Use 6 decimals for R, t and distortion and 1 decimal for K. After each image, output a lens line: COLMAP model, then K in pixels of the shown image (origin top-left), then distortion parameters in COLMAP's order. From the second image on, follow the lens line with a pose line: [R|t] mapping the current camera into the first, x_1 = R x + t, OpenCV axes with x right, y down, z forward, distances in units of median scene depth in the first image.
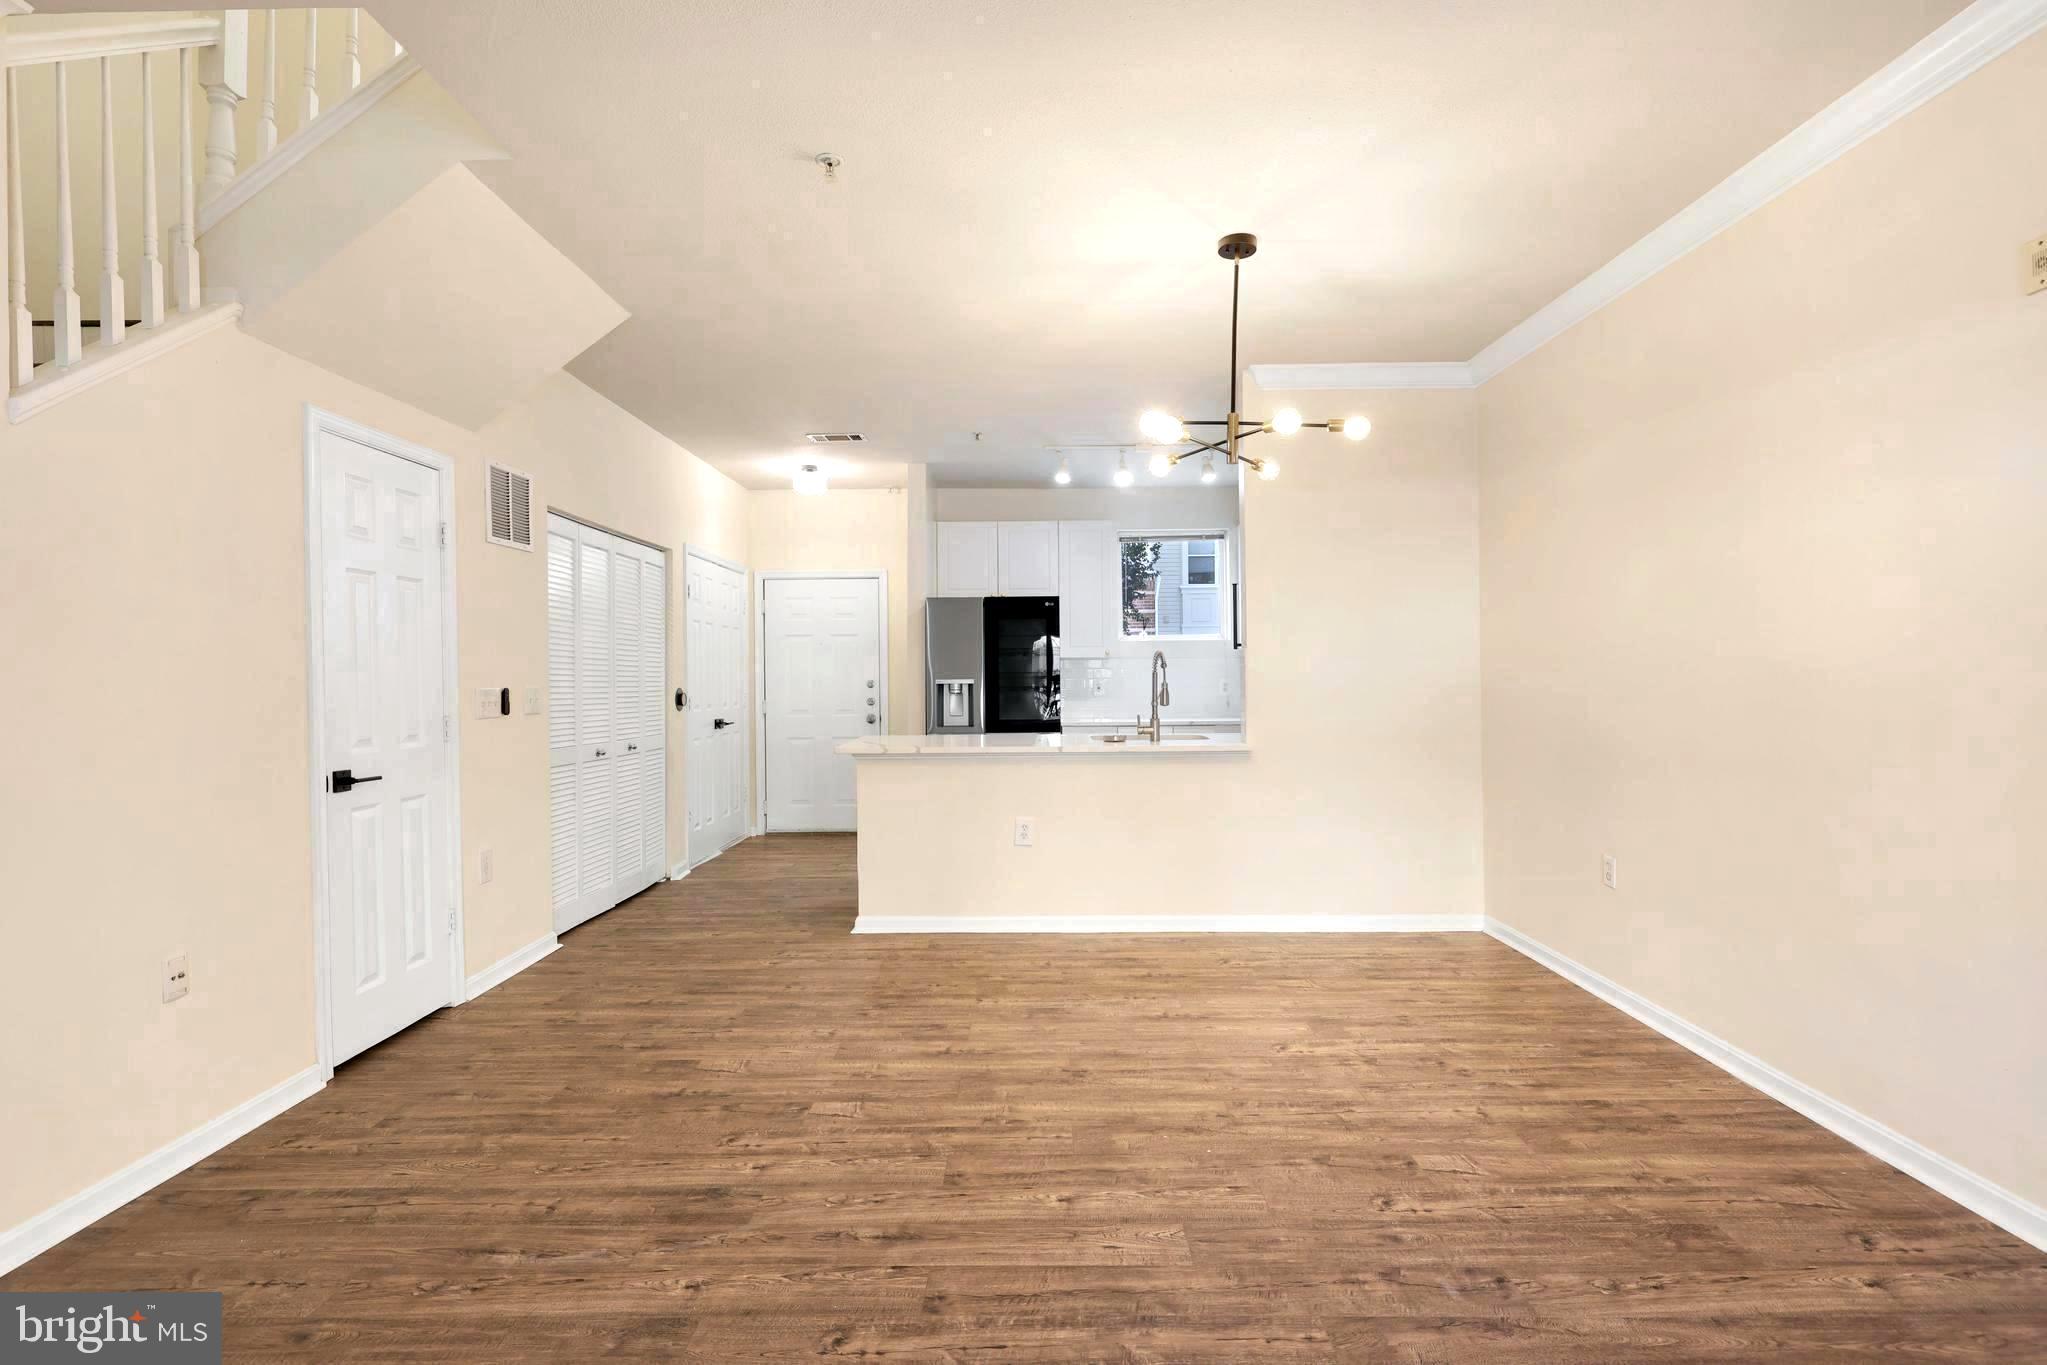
lens RADIAL K [[942.5, 0, 1026.1], [0, 942.5, 679.2], [0, 0, 1]] dist [-0.001013, 0.000065]
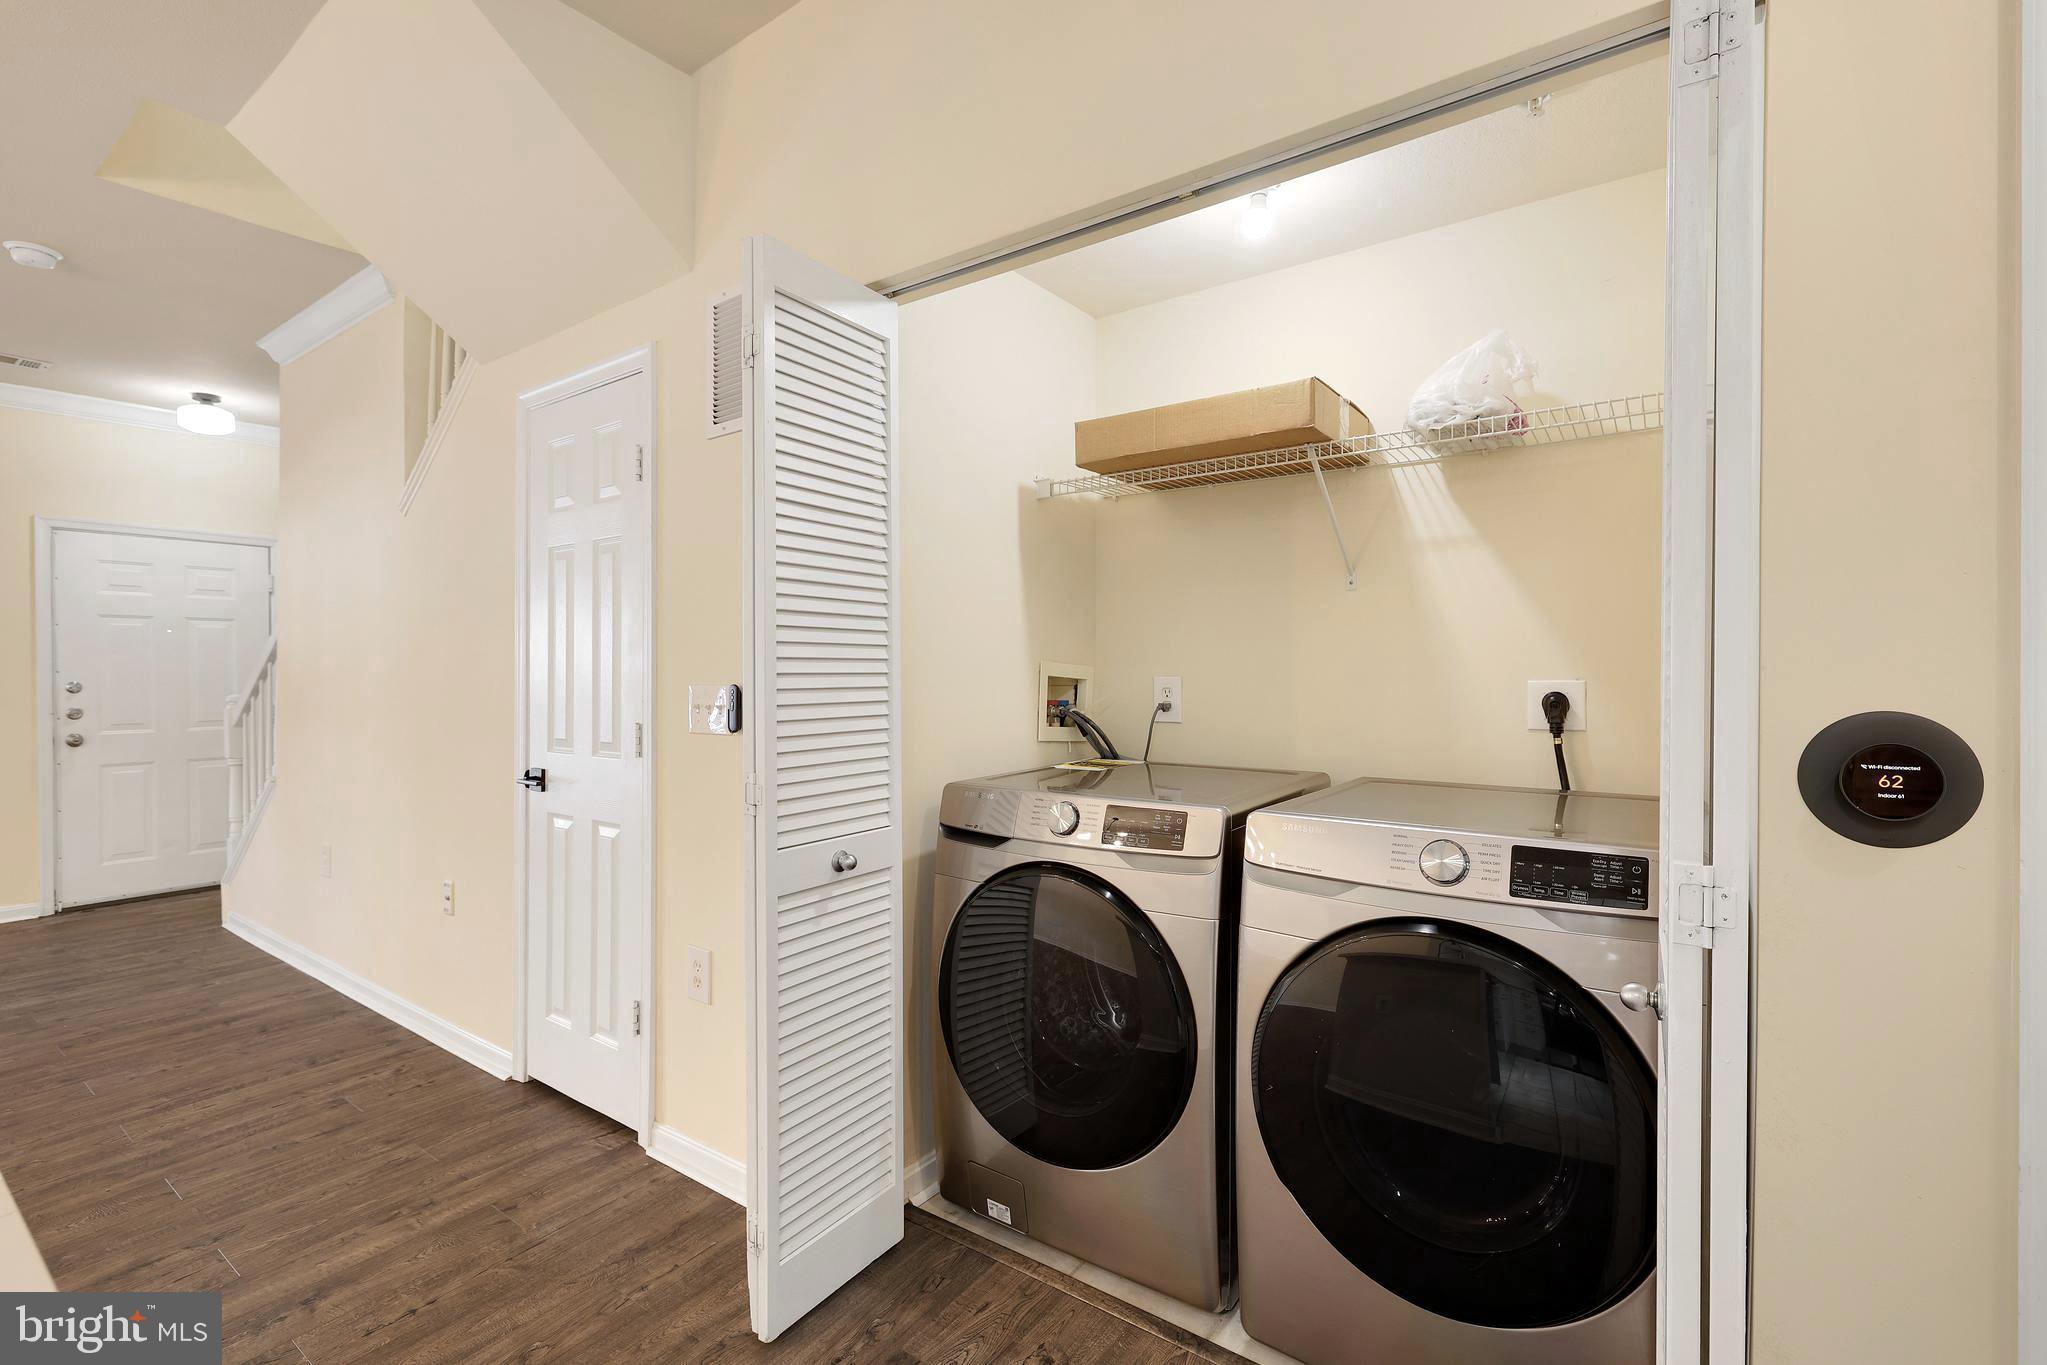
lens RADIAL K [[914.9, 0, 1016.9], [0, 914.9, 677.5], [0, 0, 1]] dist [0.000399, 0.000588]
pose [[-0.587848, 0.015092, -0.808830, -0.260110], [0.007861, 0.999885, 0.012944, 0.000692], [0.808933, 0.001251, -0.587900, 1.798198]]
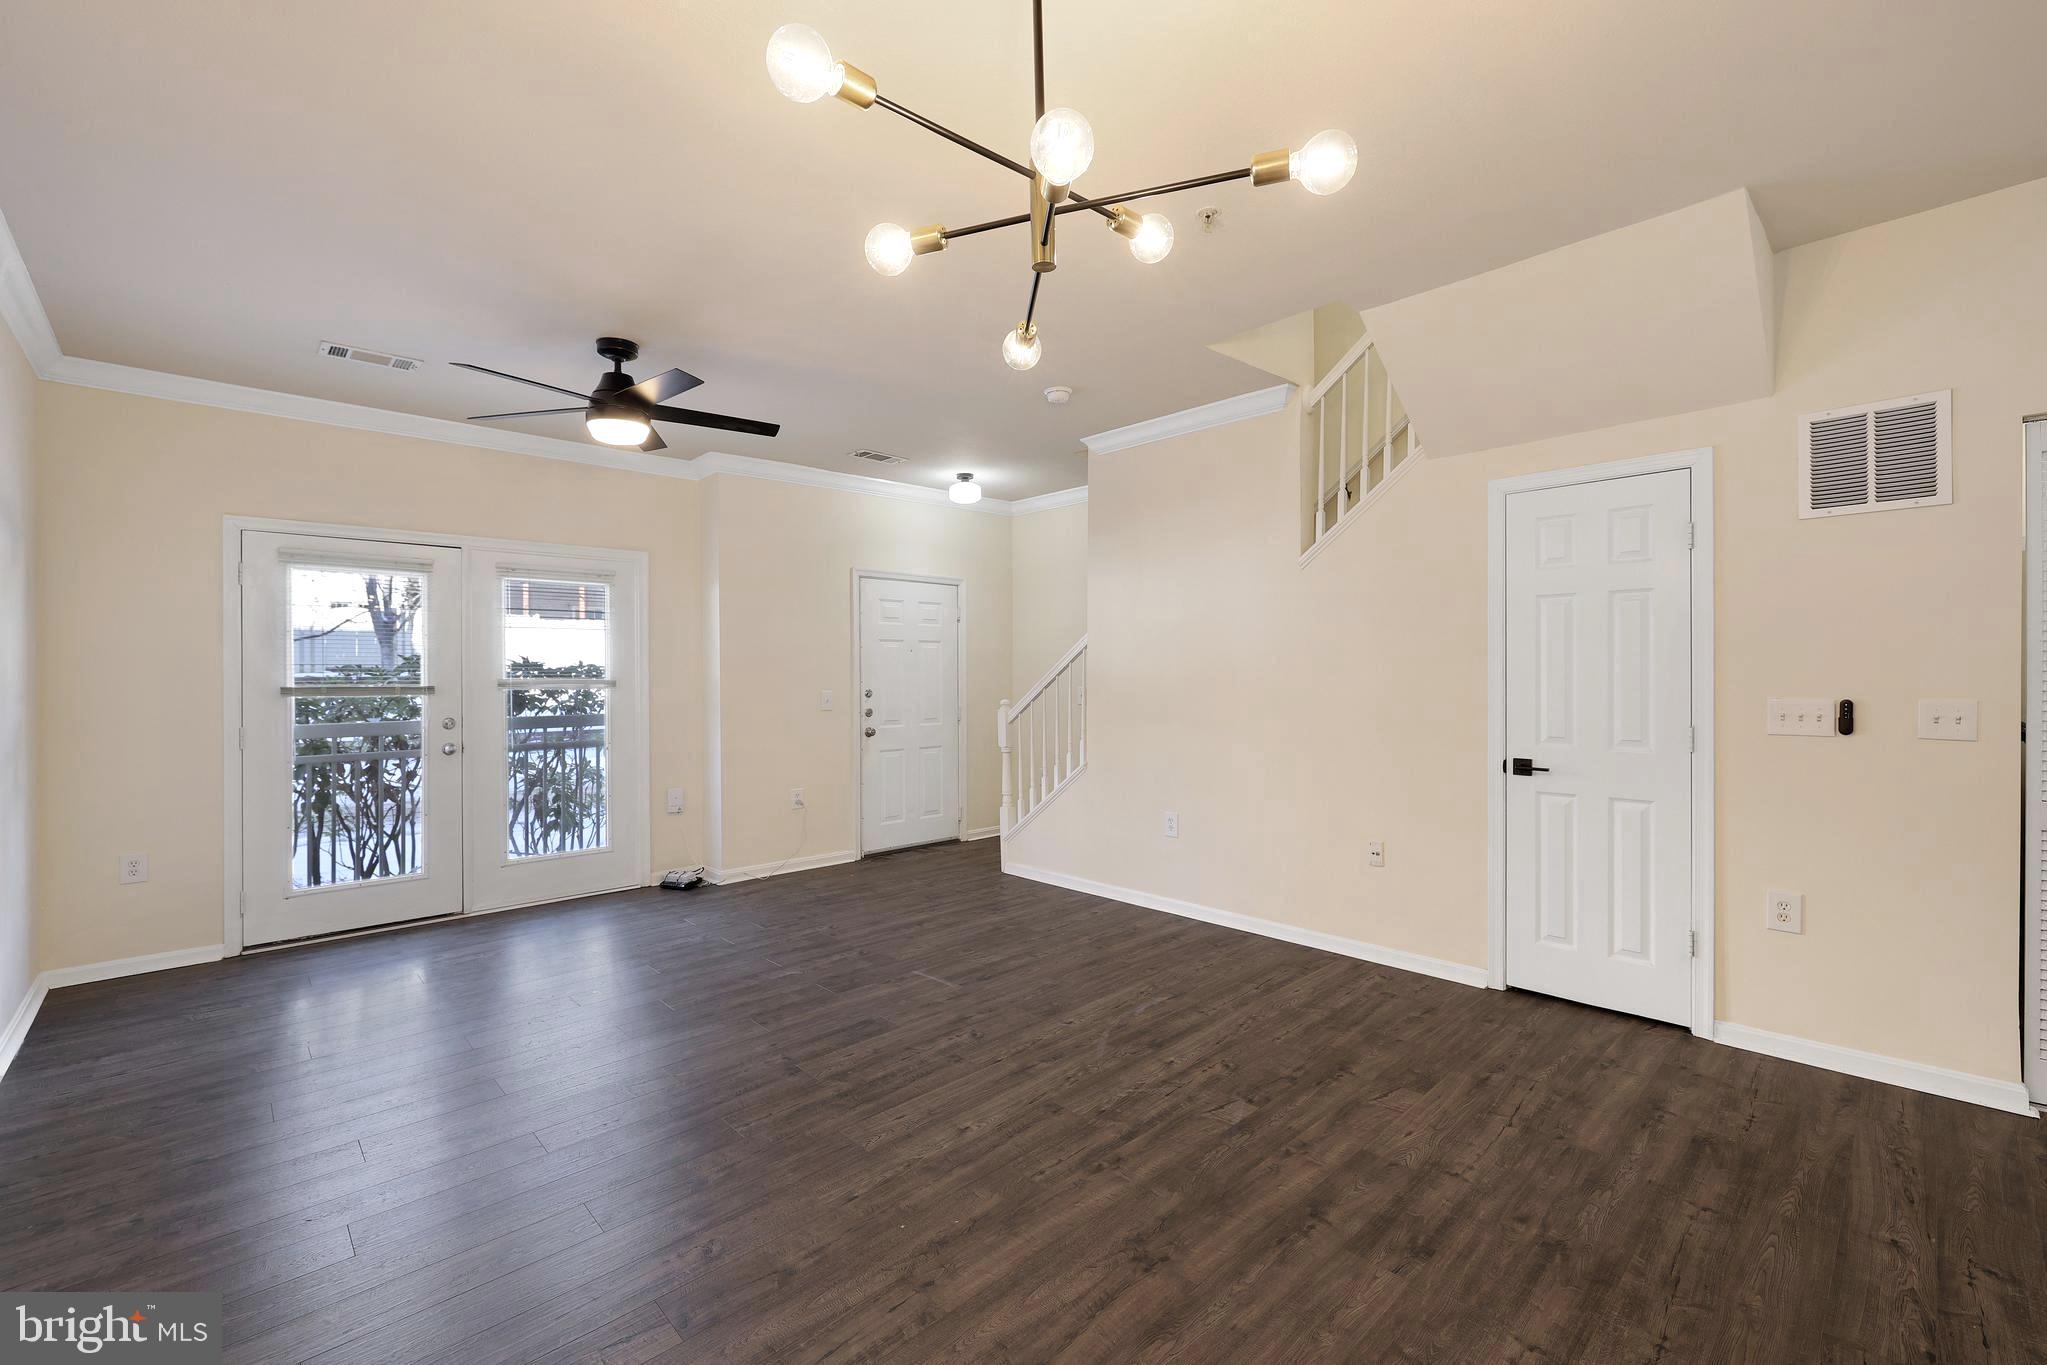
lens RADIAL K [[868.3, 0, 1015.3], [0, 868.3, 676.2], [0, 0, 1]] dist [0.001536, -0.000029]
pose [[-0.727149, 0.015922, -0.686295, 0.525389], [0.011884, 0.999873, 0.010606, -0.030148], [0.686377, -0.000443, -0.727246, 1.296707]]
